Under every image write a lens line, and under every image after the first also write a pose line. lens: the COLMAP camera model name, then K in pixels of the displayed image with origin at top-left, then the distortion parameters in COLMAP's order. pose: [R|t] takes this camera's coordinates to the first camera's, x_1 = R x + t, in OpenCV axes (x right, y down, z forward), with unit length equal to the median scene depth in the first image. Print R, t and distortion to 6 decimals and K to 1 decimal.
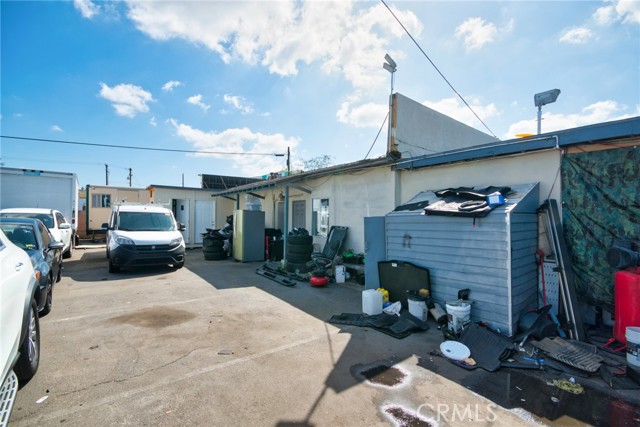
lens RADIAL K [[284.1, 0, 317.7], [0, 284.1, 220.4], [0, 0, 1]] dist [-0.018660, -0.001145]
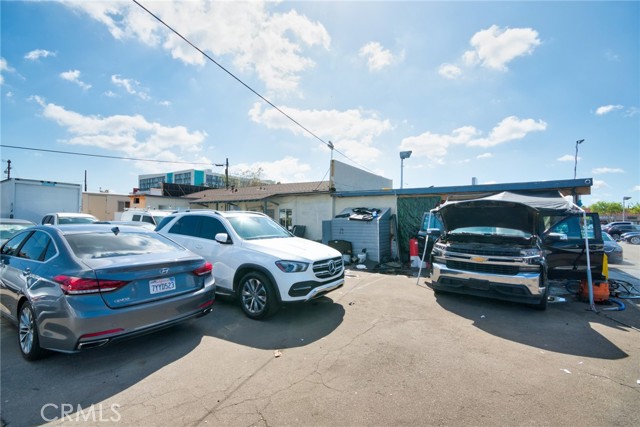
lens RADIAL K [[284.1, 0, 317.7], [0, 284.1, 220.4], [0, 0, 1]] dist [-0.018660, -0.001145]
pose [[0.952811, -0.001246, 0.303562, -0.423706], [0.001882, 0.999997, -0.001803, -0.008526], [-0.303559, 0.002289, 0.952810, -0.848115]]
